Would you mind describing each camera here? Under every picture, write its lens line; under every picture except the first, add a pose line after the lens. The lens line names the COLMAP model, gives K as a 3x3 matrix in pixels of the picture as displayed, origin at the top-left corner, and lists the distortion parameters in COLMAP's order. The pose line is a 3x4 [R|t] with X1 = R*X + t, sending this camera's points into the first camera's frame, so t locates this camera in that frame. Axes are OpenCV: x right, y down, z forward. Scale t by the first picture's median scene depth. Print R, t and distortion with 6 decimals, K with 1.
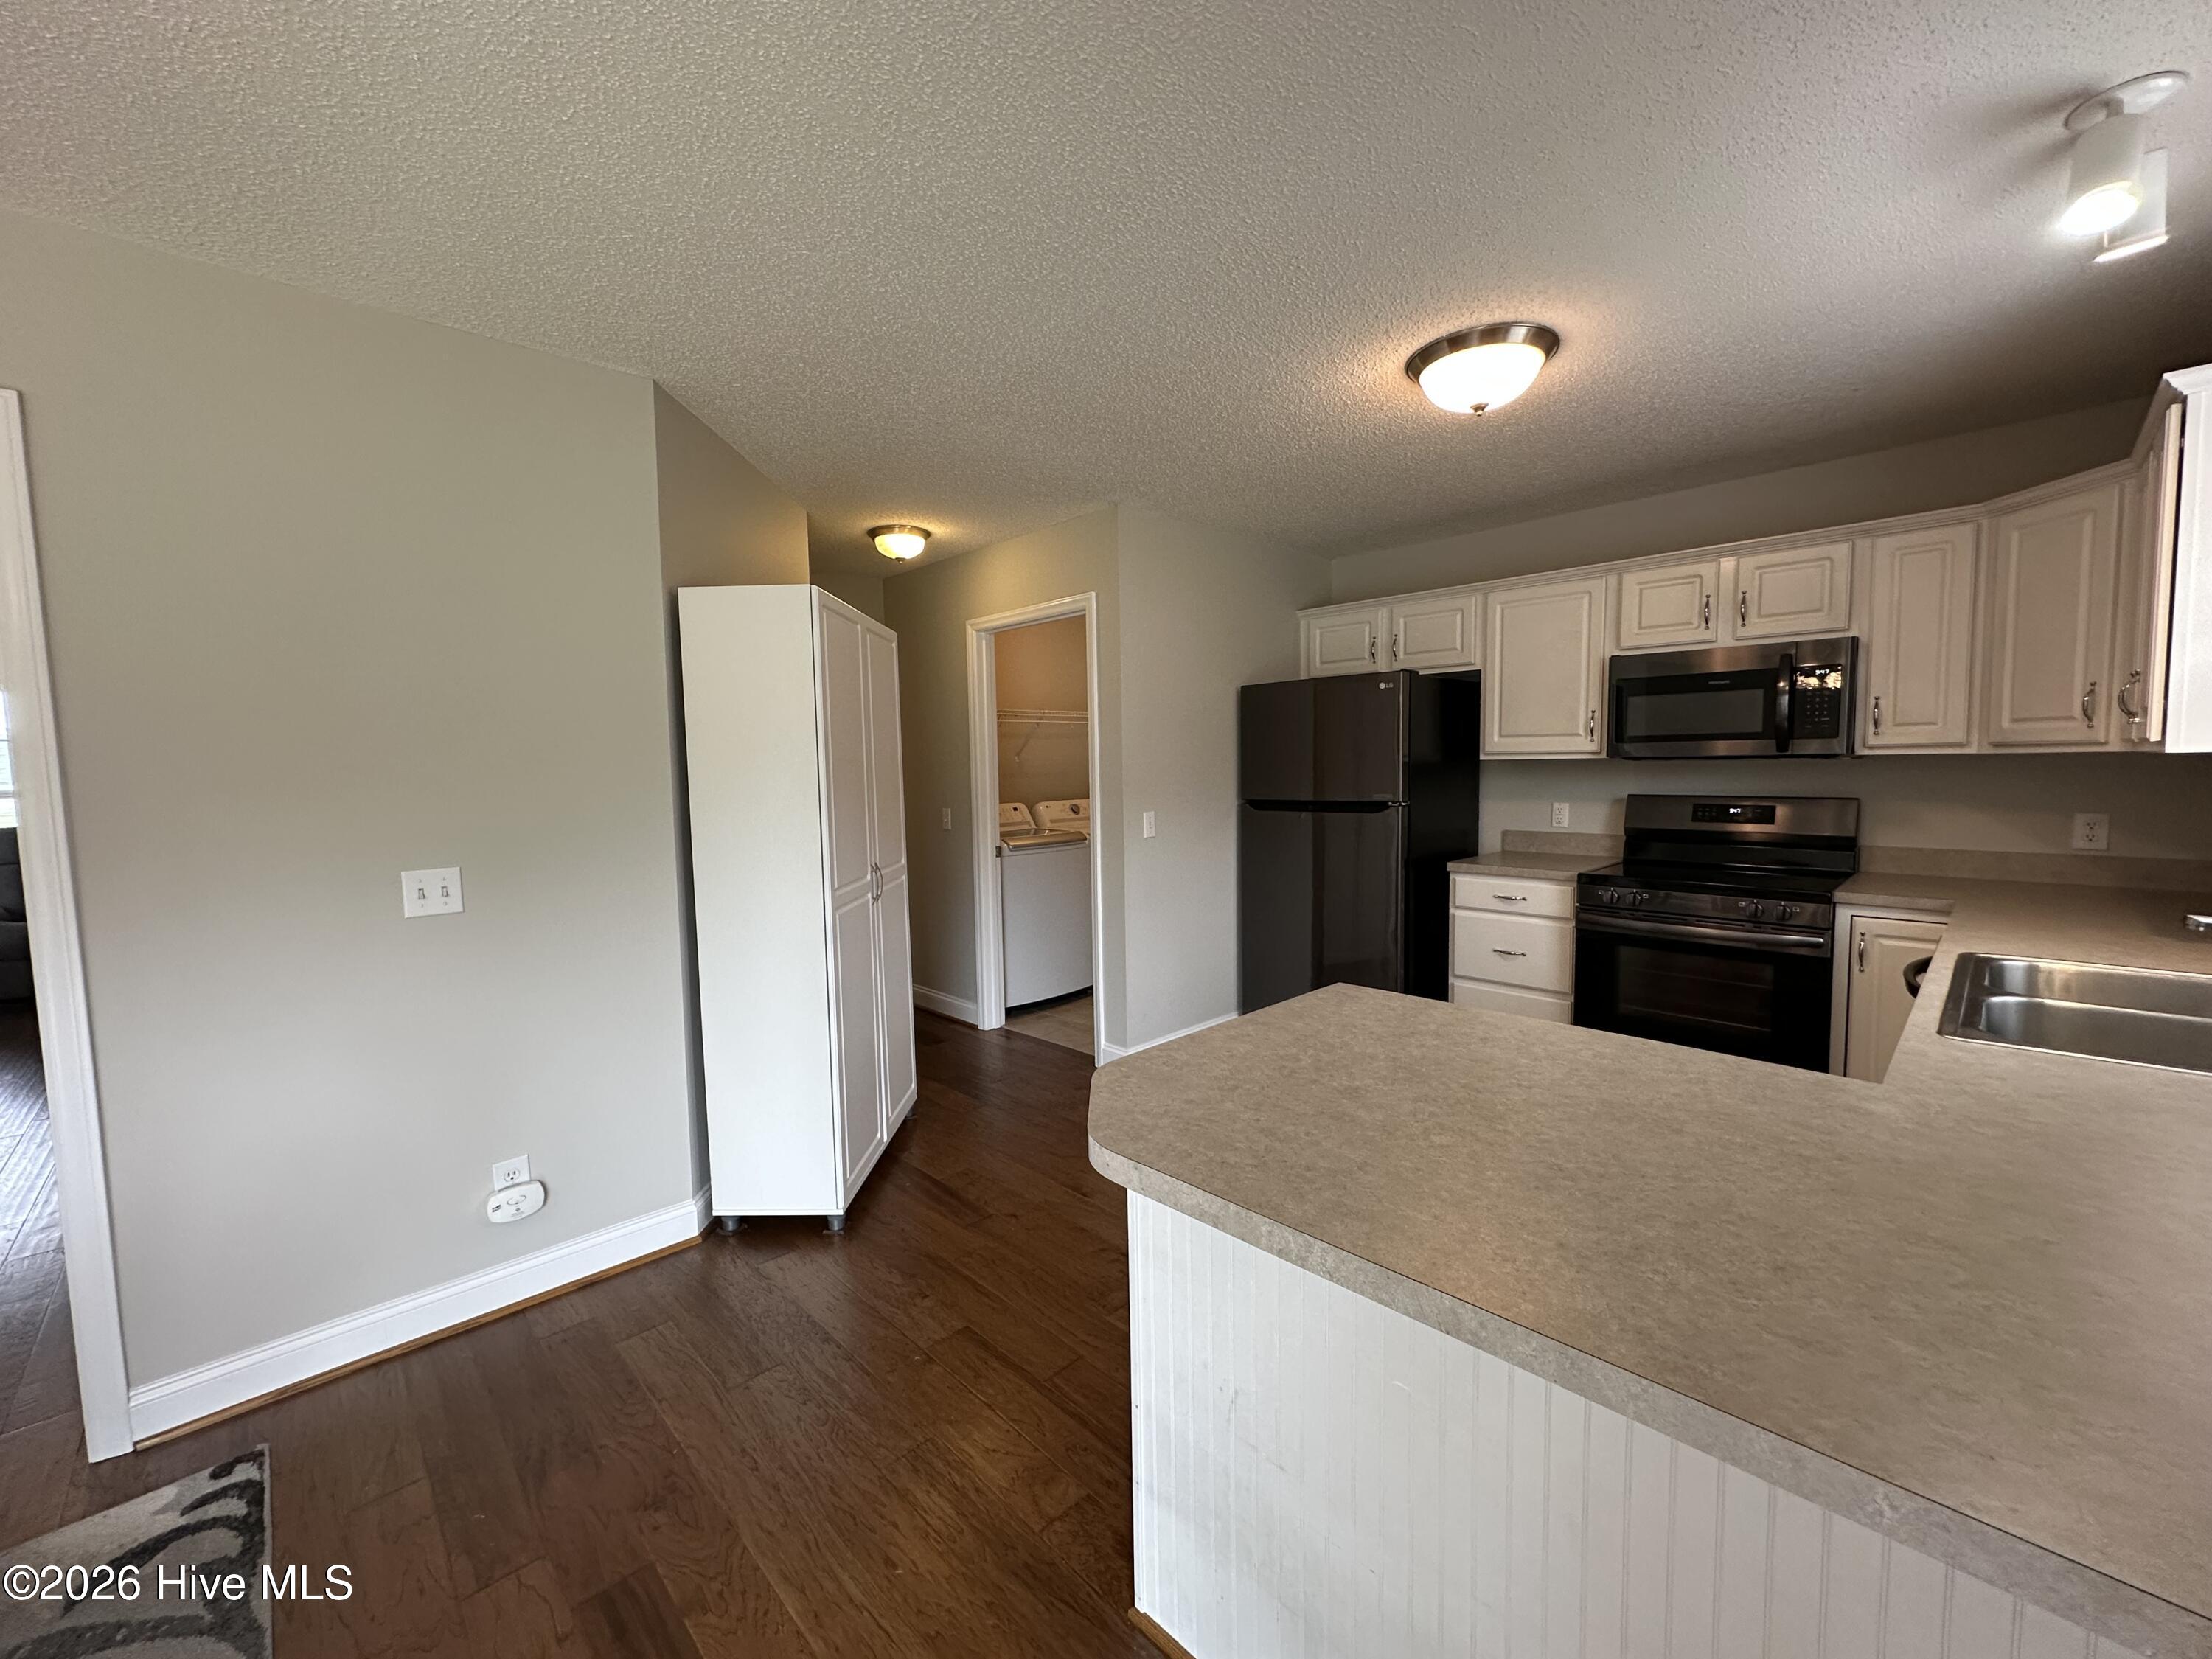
lens RADIAL K [[884.6, 0, 1104.7], [0, 884.6, 826.9], [0, 0, 1]] dist [0.002816, -0.000118]
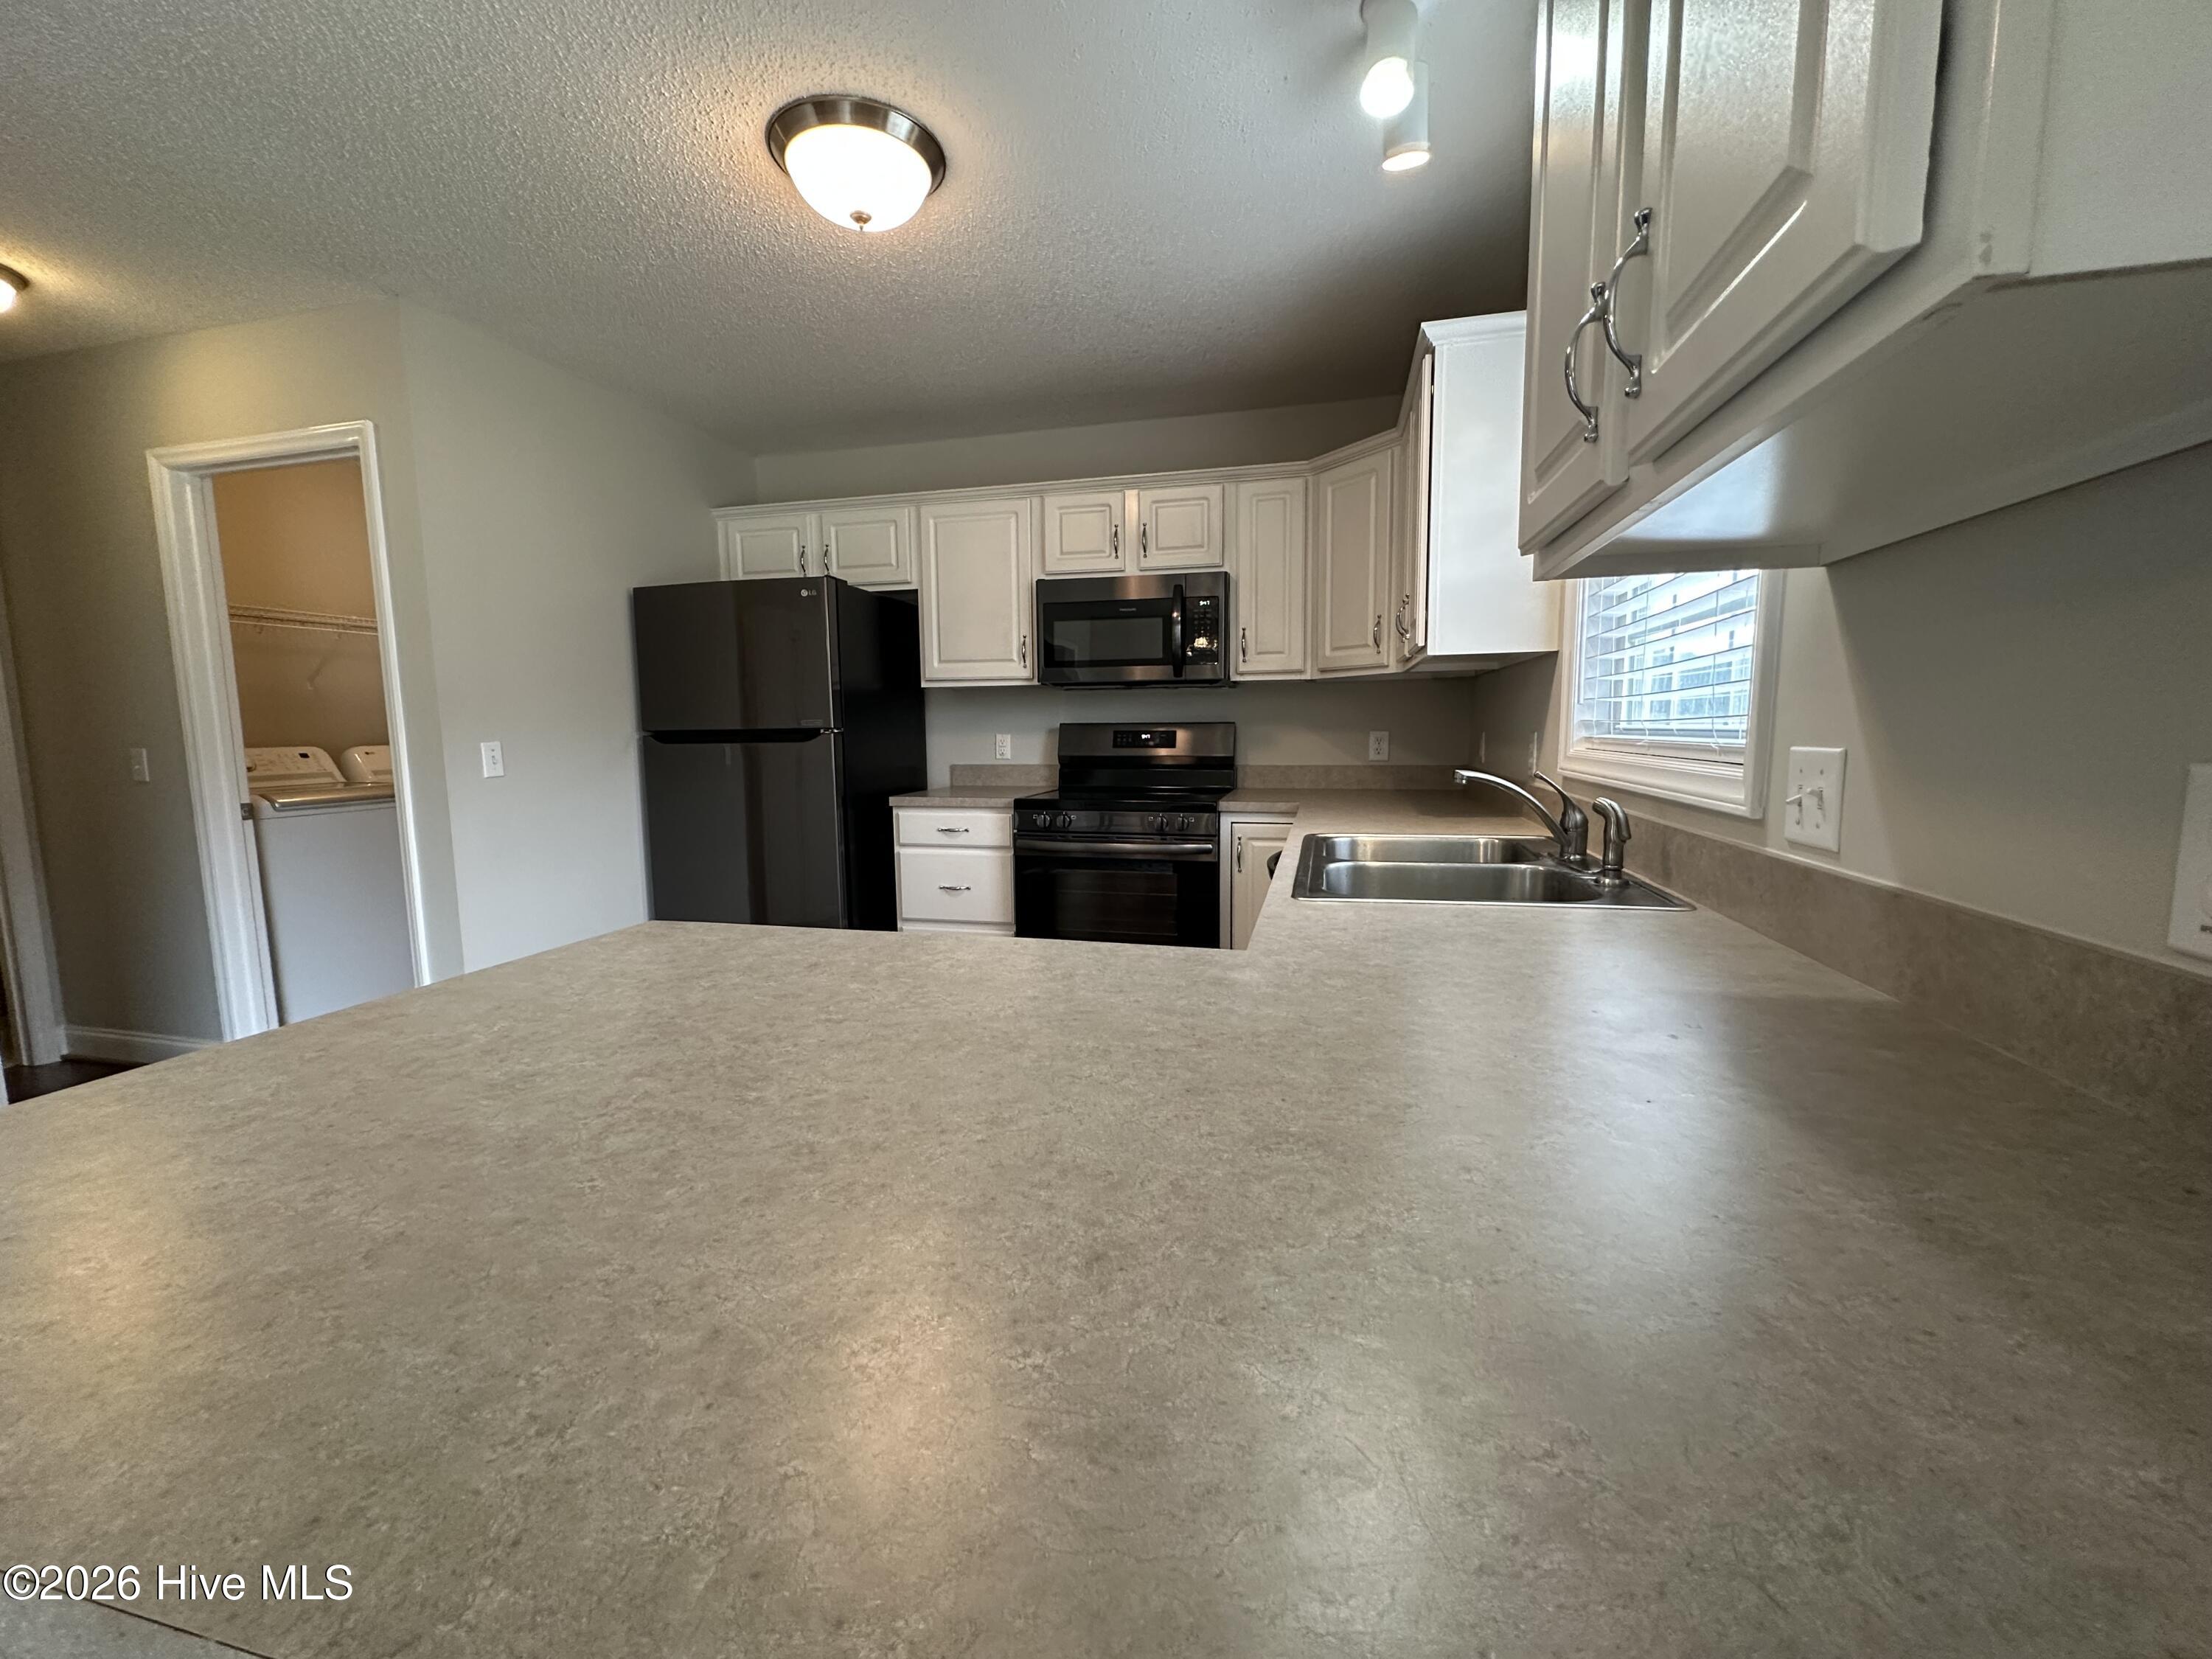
lens RADIAL K [[884.6, 0, 1106.4], [0, 884.6, 826.3], [0, 0, 1]] dist [0.002816, -0.000118]
pose [[0.850801, -0.049840, 0.523119, 0.129711], [0.033522, 0.998612, 0.040623, 0.053499], [-0.524418, -0.017026, 0.851291, 0.139365]]
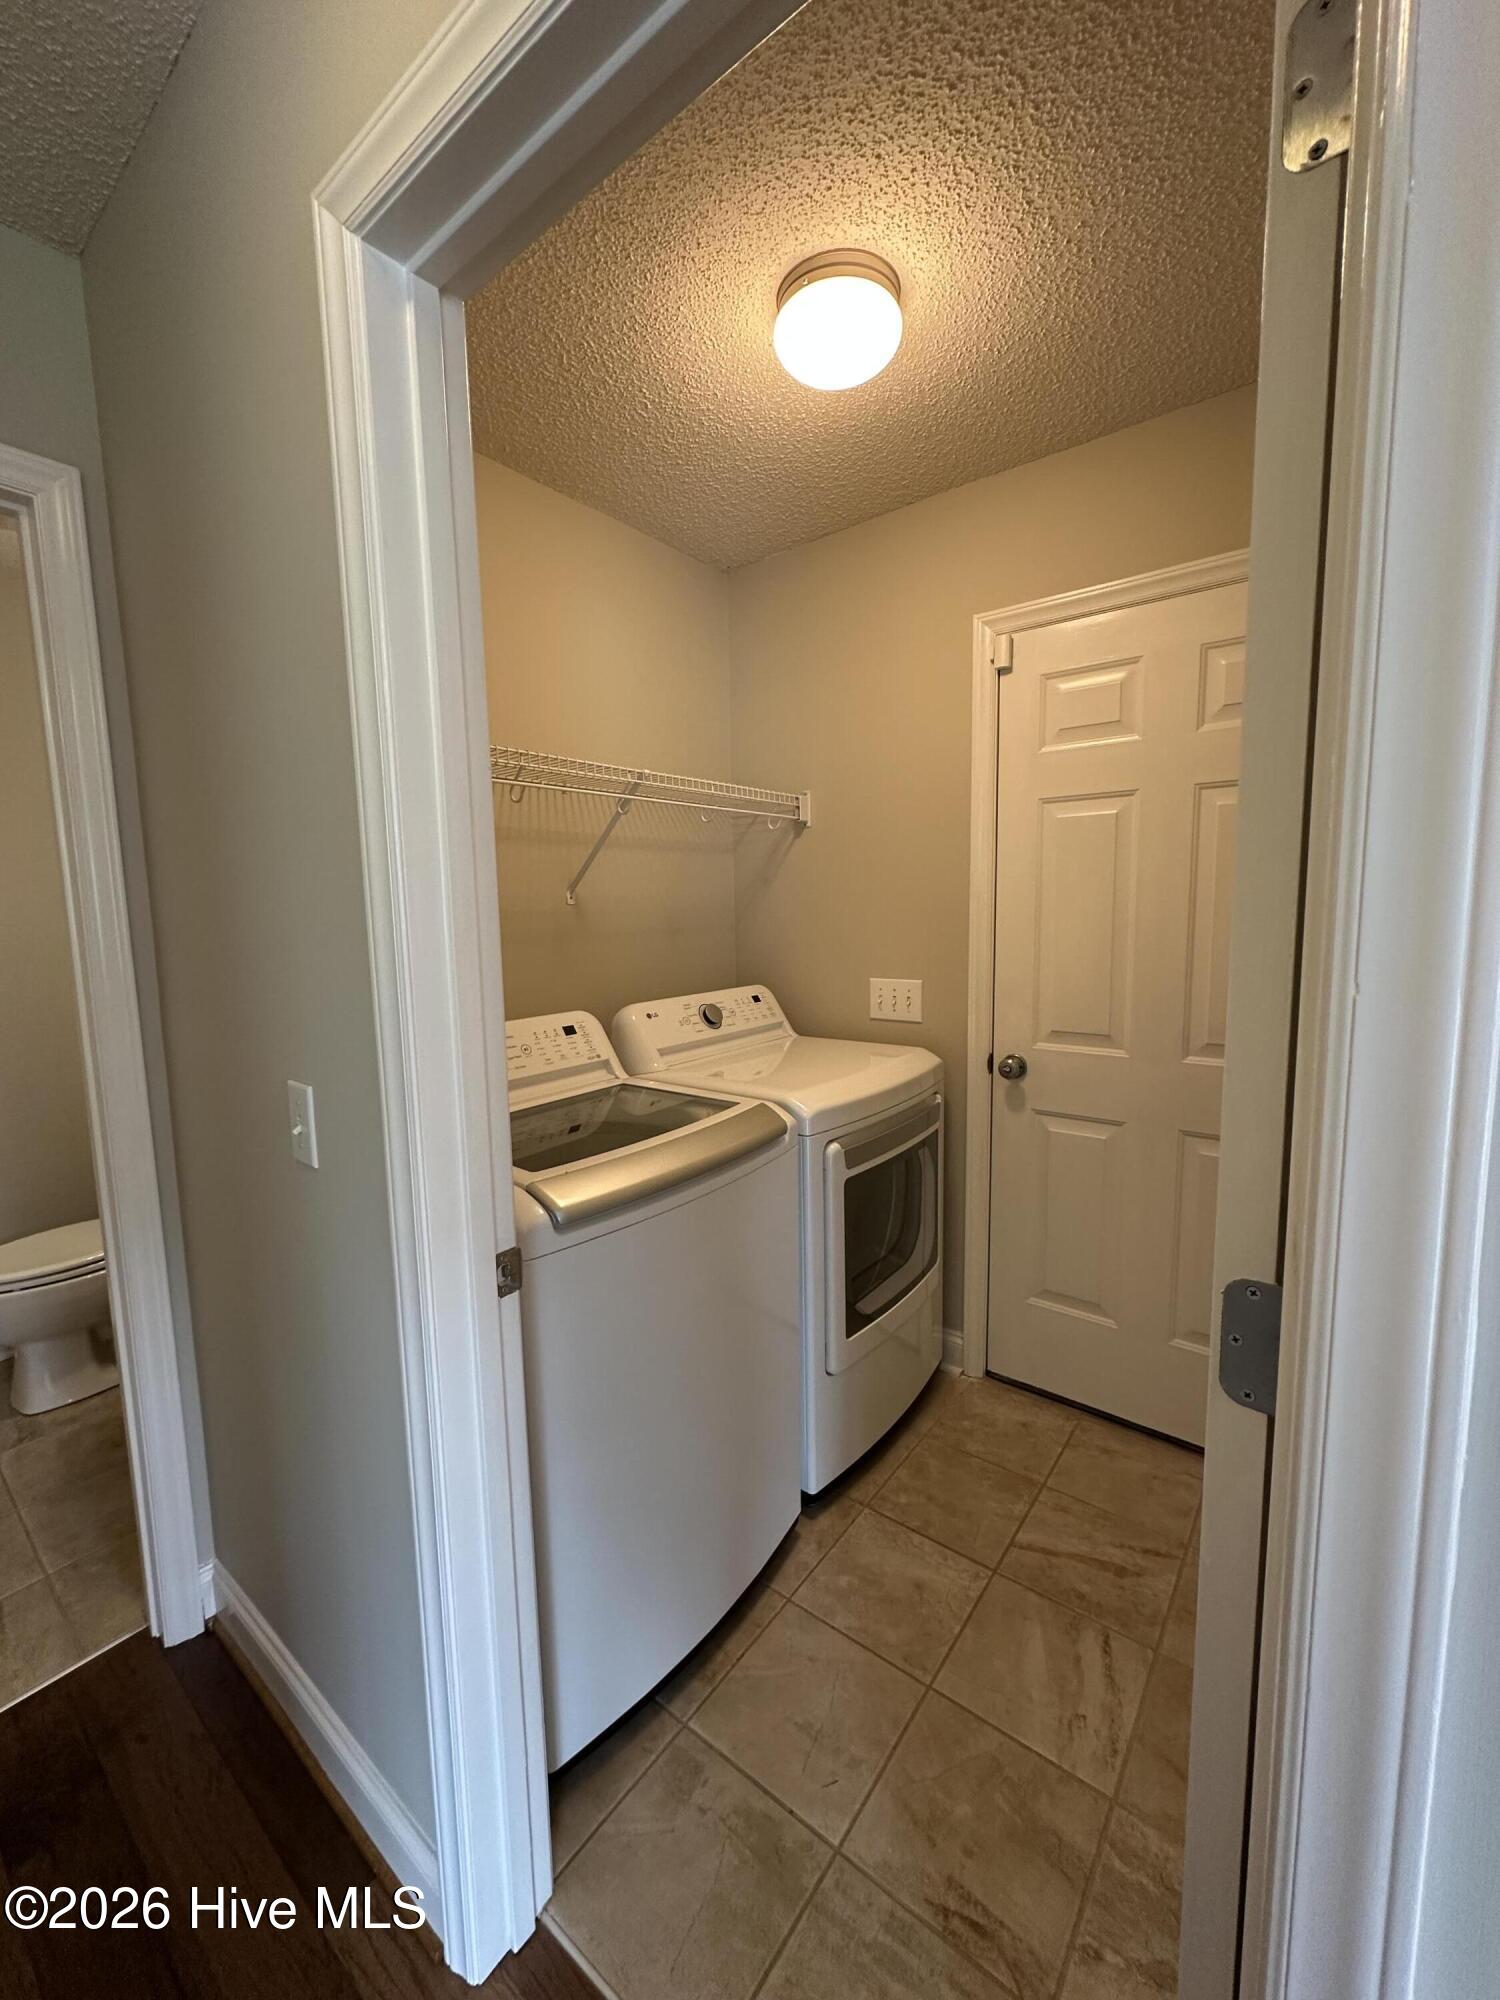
lens RADIAL K [[799.8, 0, 752.3], [0, 799.8, 994.8], [0, 0, 1]] dist [0.002816, -0.000118]
pose [[0.990829, -0.016282, 0.134139, -0.131460], [0.011164, 0.999184, 0.038818, -0.089193], [-0.134662, -0.036964, 0.990202, 1.241200]]
